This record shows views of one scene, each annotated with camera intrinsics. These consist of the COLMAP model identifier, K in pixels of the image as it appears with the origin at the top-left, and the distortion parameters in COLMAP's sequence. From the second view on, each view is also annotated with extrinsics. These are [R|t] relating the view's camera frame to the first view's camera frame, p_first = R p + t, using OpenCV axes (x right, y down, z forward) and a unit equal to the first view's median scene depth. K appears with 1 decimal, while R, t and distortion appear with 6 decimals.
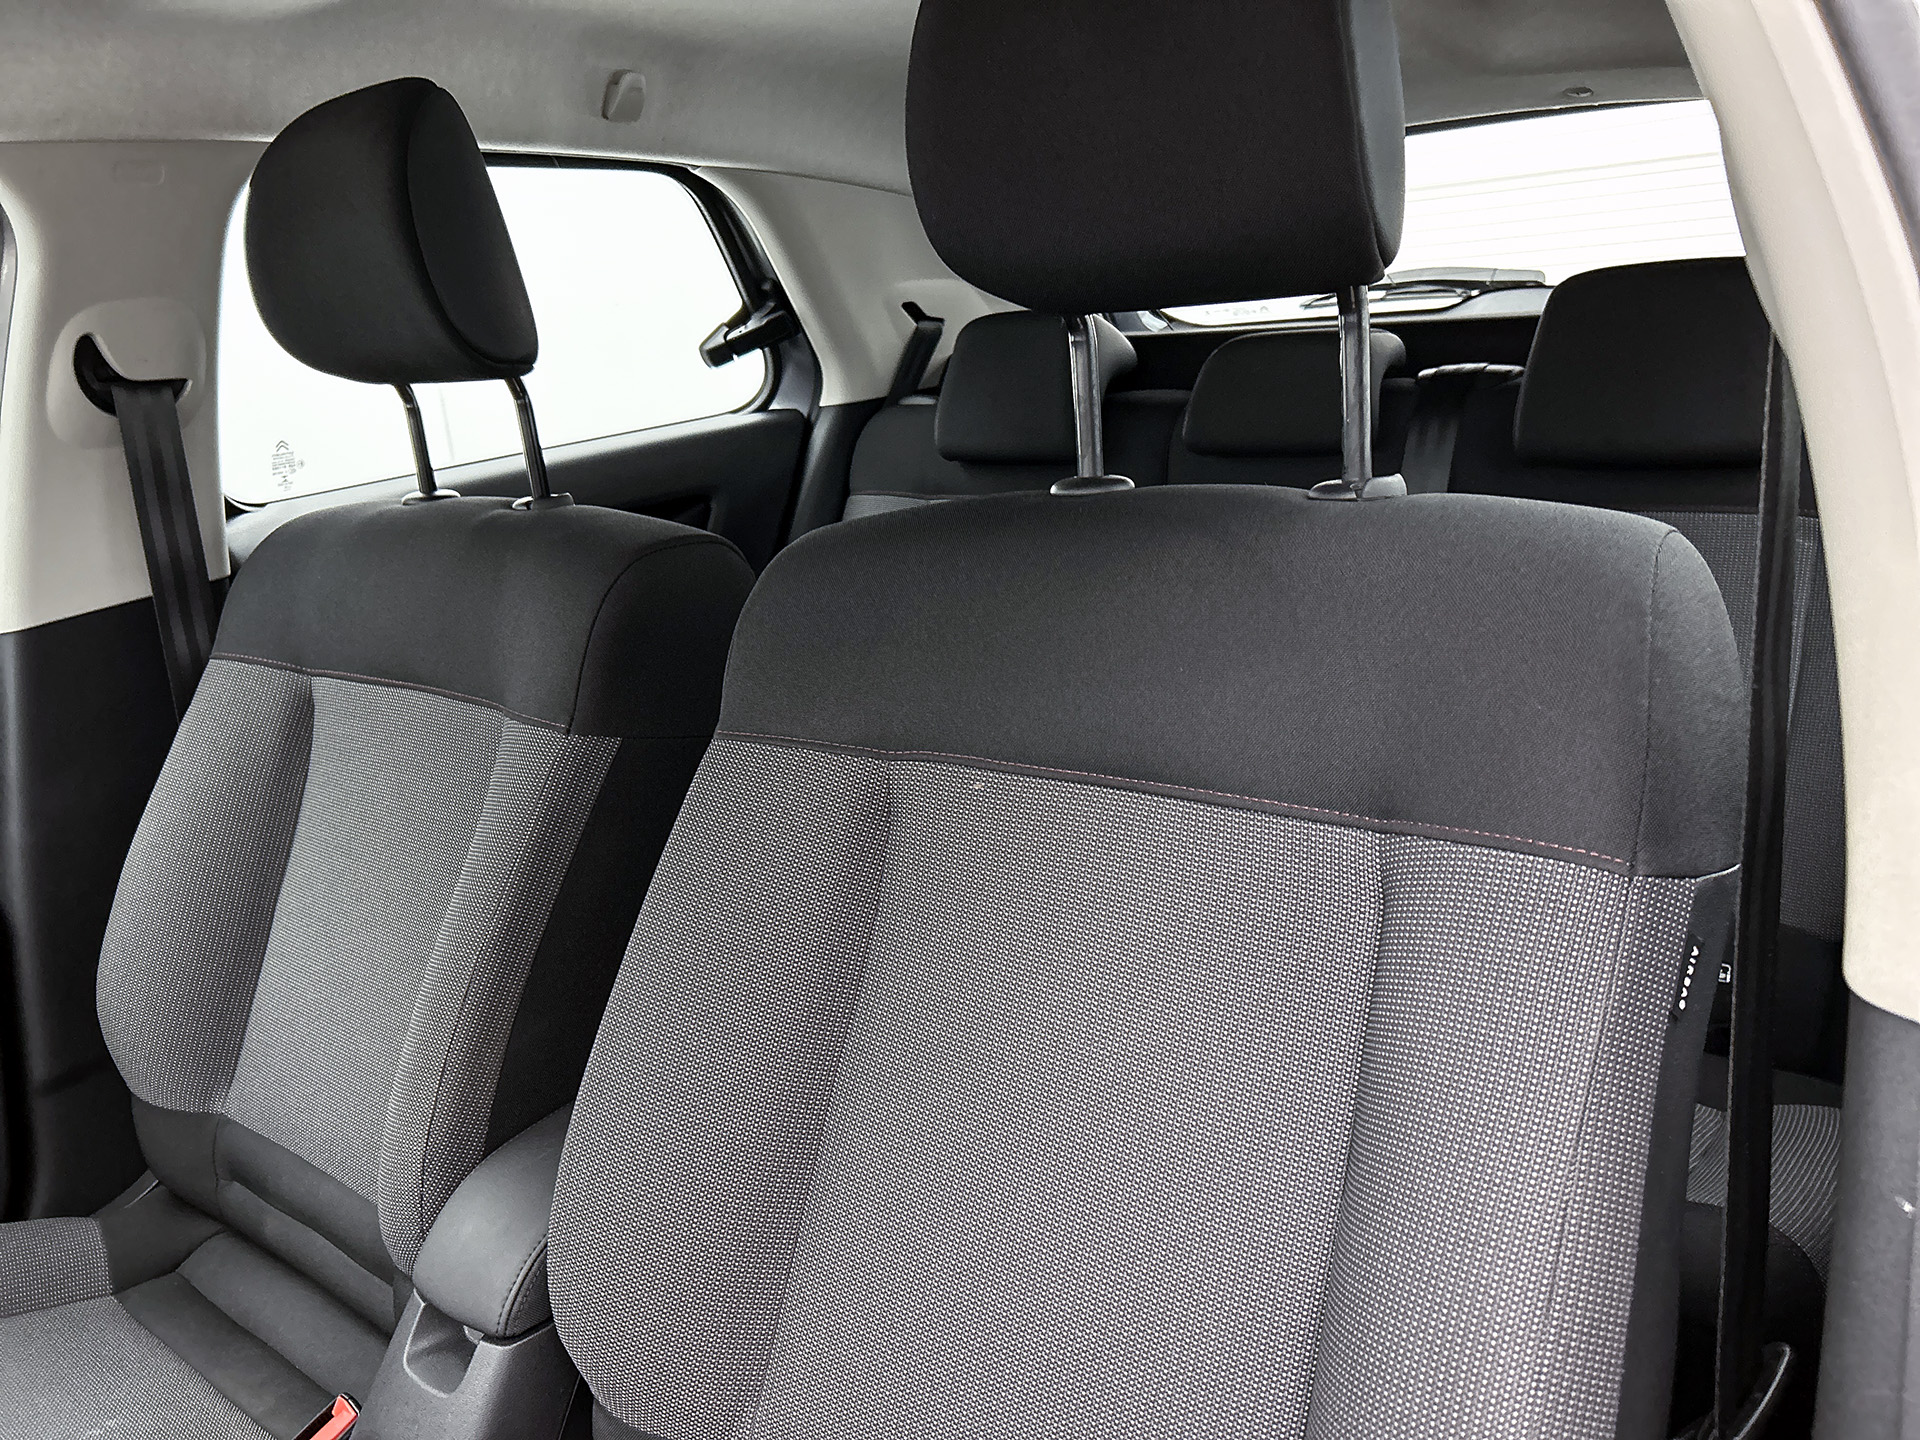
lens RADIAL K [[1495.4, 0, 998.8], [0, 1495.4, 736.0], [0, 0, 1]] dist [0.031759, -0.023670]
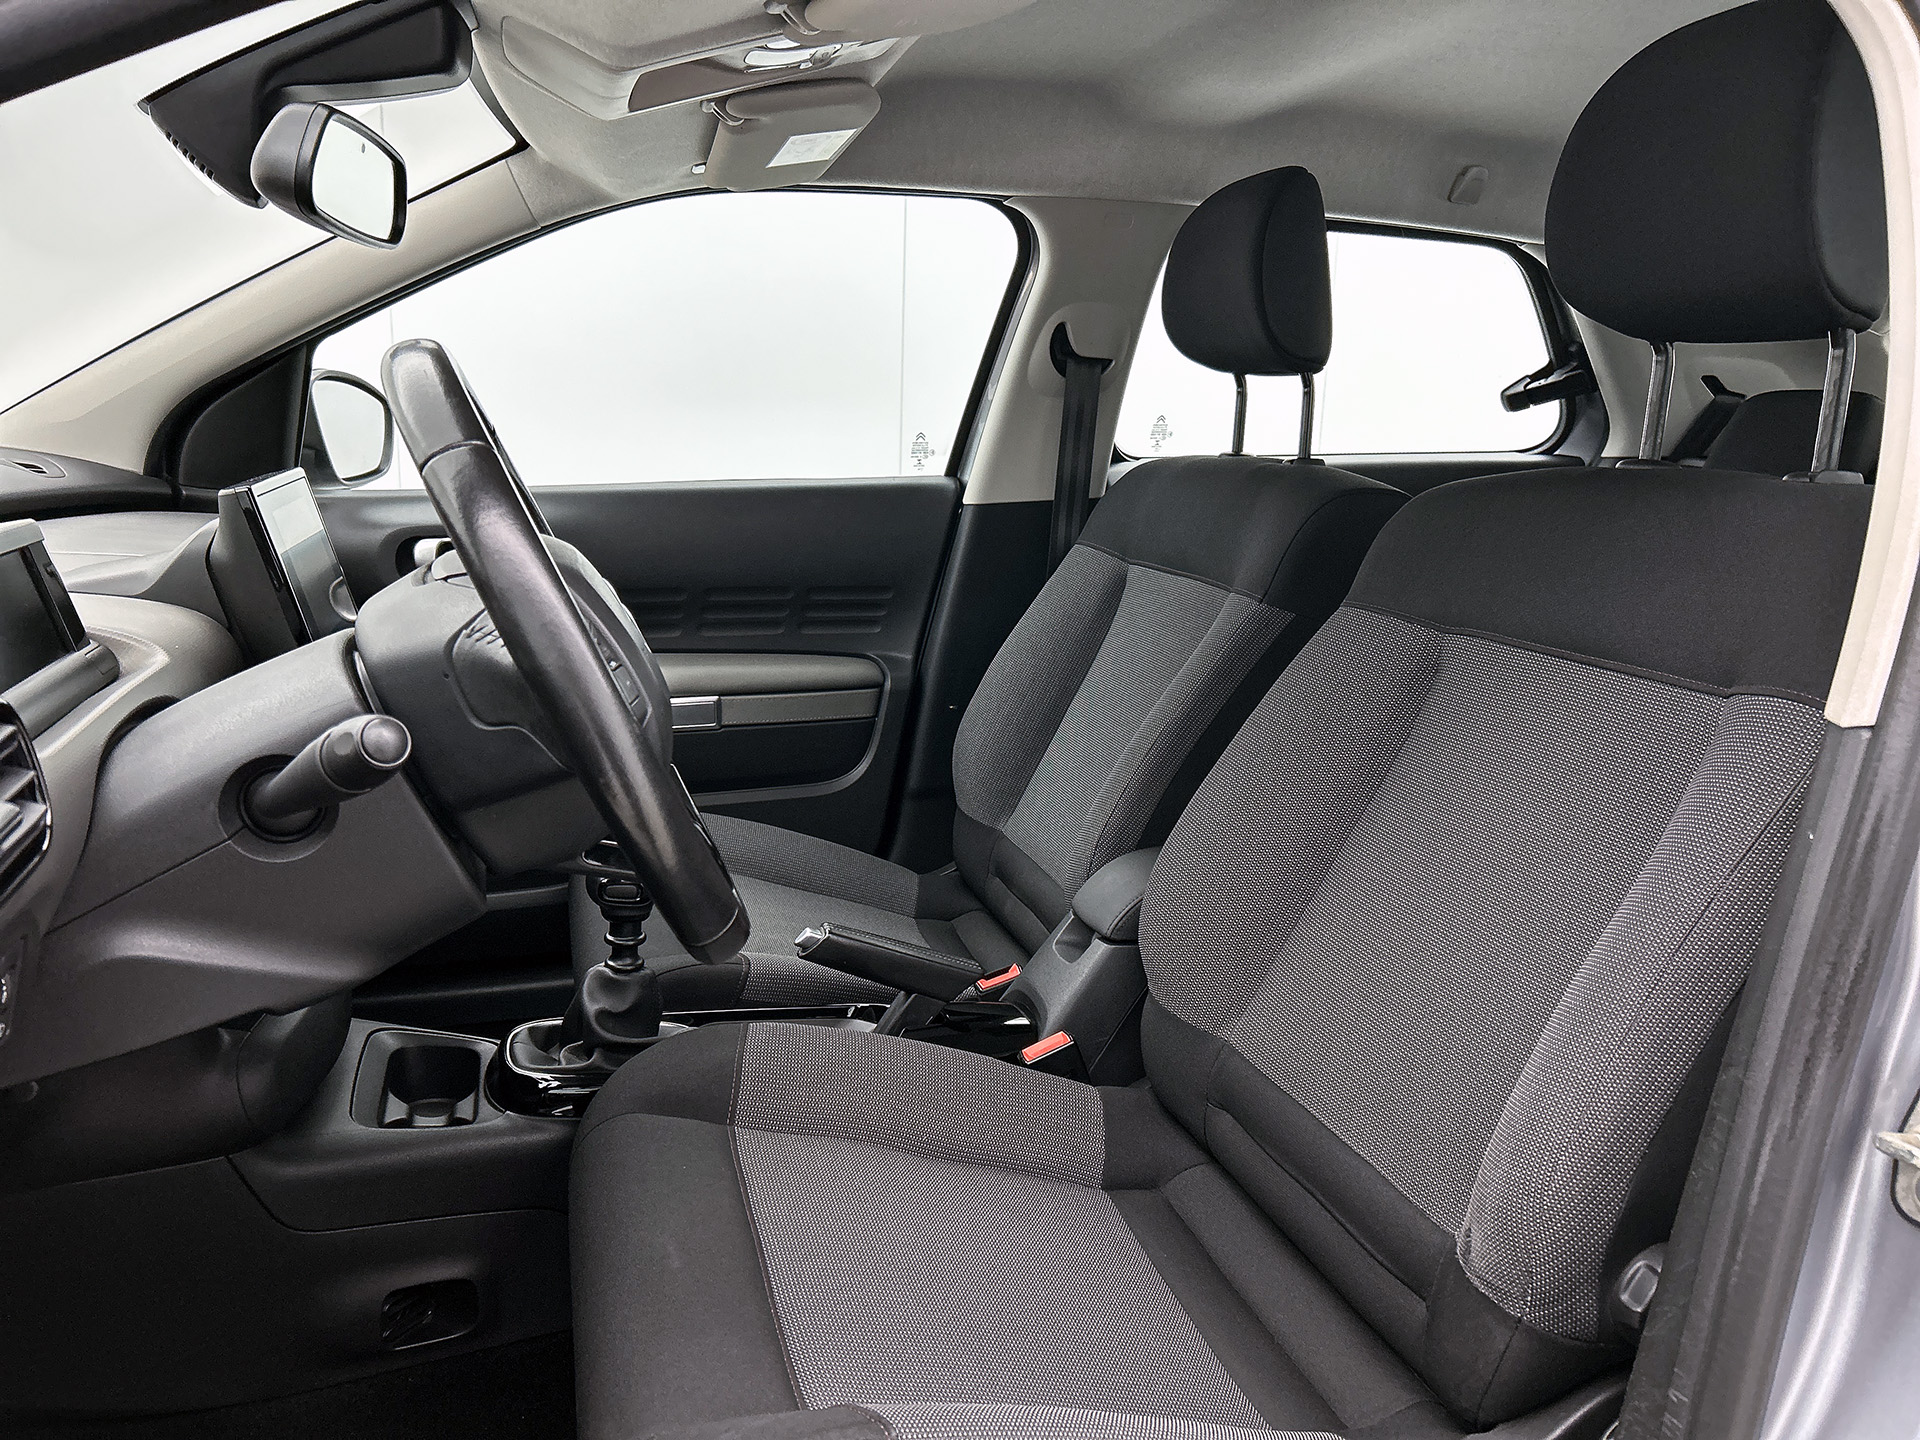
lens RADIAL K [[1495.4, 0, 942.8], [0, 1495.4, 727.6], [0, 0, 1]] dist [0.031759, -0.023670]
pose [[0.806824, 0.231971, -0.543346, 0.222508], [-0.263312, 0.964487, 0.020772, 0.130259], [0.528869, 0.126310, 0.839252, -0.296882]]
